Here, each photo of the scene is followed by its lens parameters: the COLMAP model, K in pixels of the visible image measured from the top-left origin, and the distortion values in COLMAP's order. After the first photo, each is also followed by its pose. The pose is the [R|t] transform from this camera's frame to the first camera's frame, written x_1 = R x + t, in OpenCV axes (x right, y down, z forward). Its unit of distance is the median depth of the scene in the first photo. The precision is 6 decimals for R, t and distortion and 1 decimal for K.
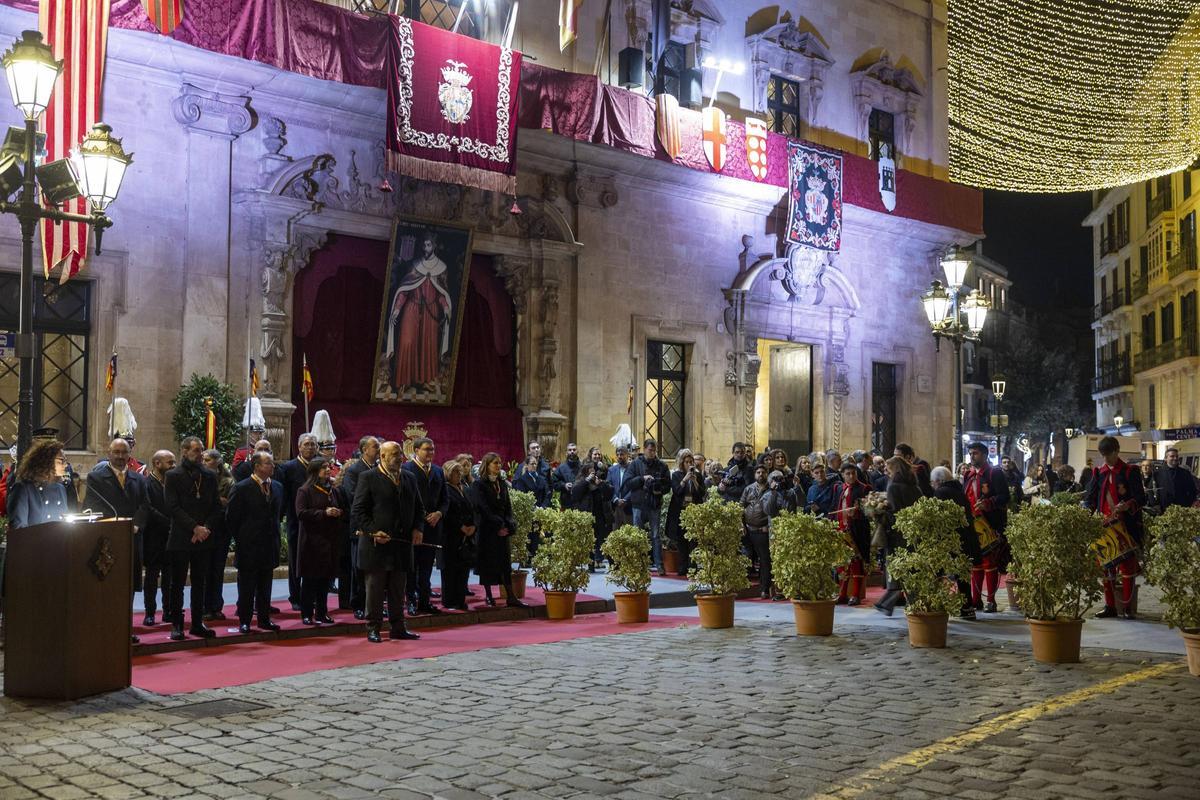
lens RADIAL K [[1164.1, 0, 600.0], [0, 1164.1, 400.0], [0, 0, 1]] dist [0.003711, -0.001962]
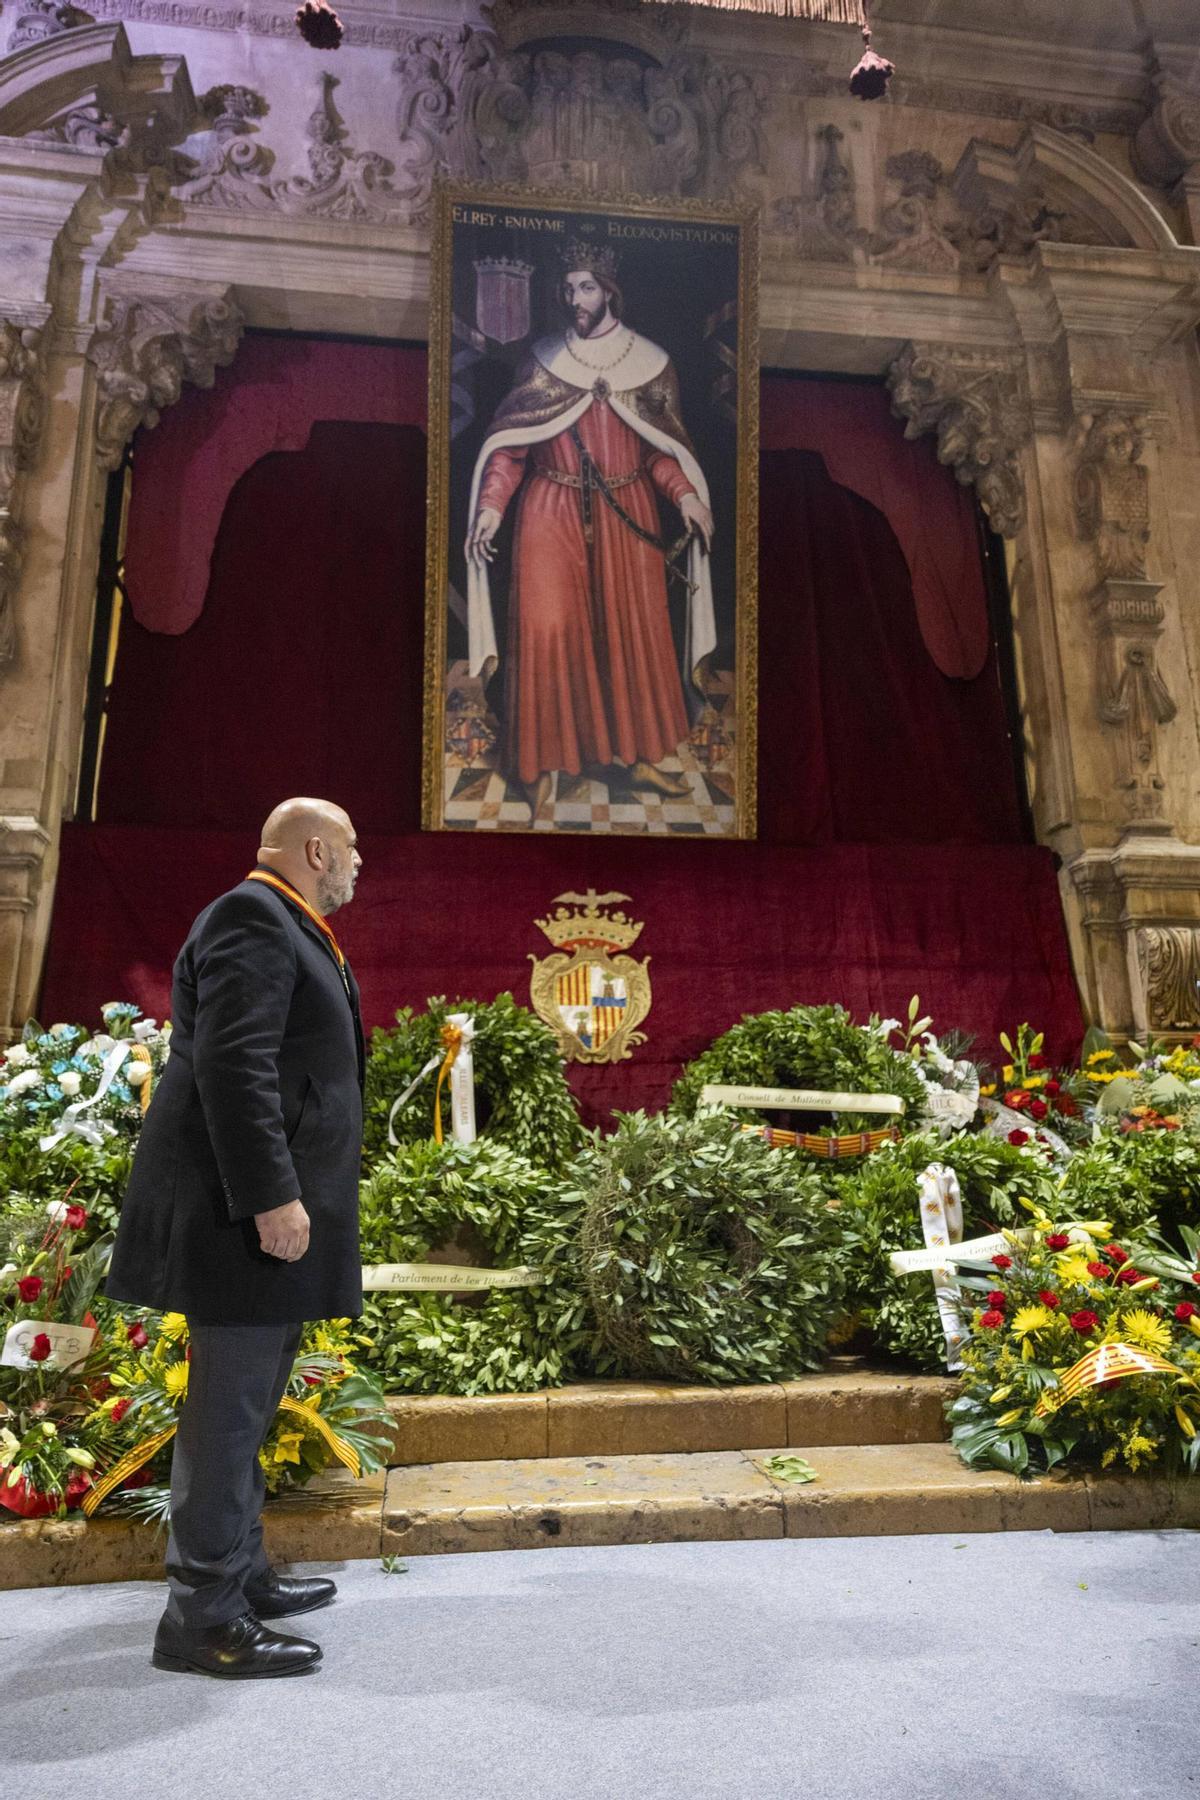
lens RADIAL K [[1183.8, 0, 600.0], [0, 1183.8, 900.0], [0, 0, 1]] dist [-0.000823, 0.006995]
pose [[0.825537, -0.156838, -0.542117, -0.007078], [0.048820, 0.976853, -0.208266, 0.078046], [0.562233, 0.145465, 0.814085, 0.770045]]
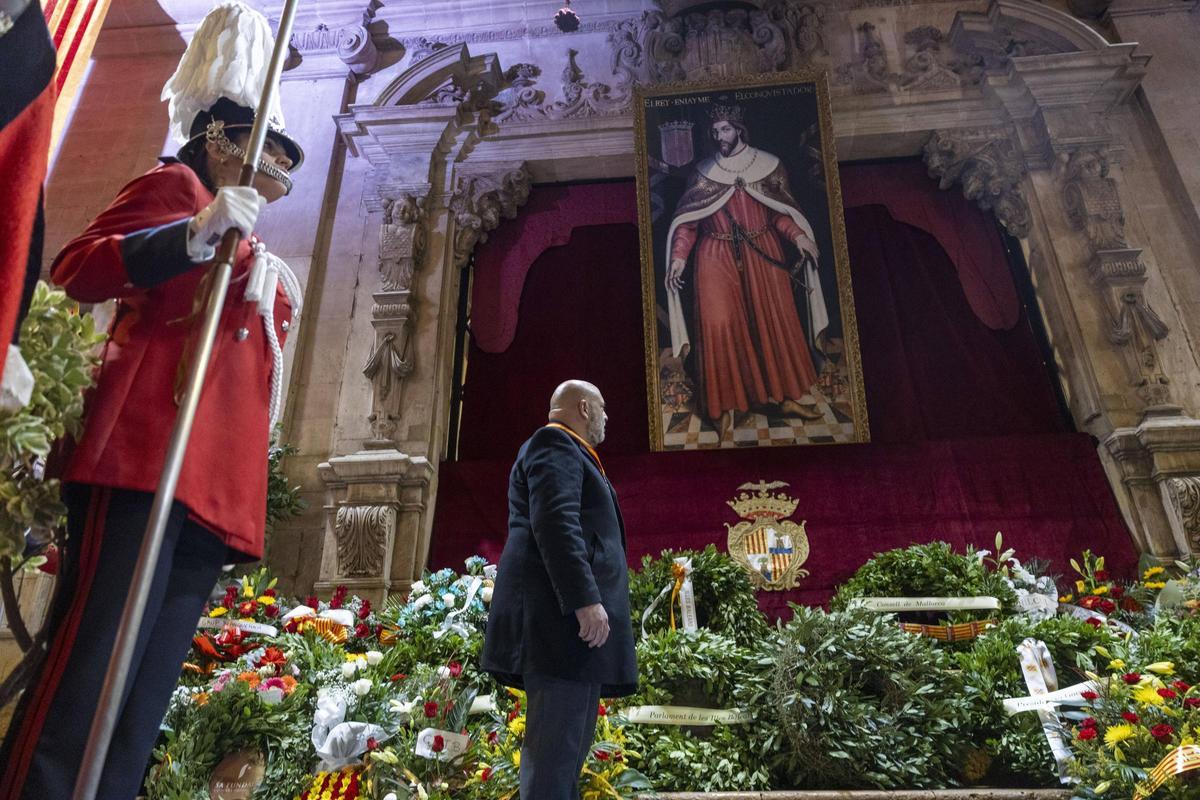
lens RADIAL K [[789.2, 0, 600.0], [0, 789.2, 400.0], [0, 0, 1]] dist [-0.000823, 0.006995]
pose [[0.680514, -0.337615, -0.650321, -0.004197], [0.054190, 0.908283, -0.414831, 0.105703], [0.730729, 0.247057, 0.636395, 0.764250]]
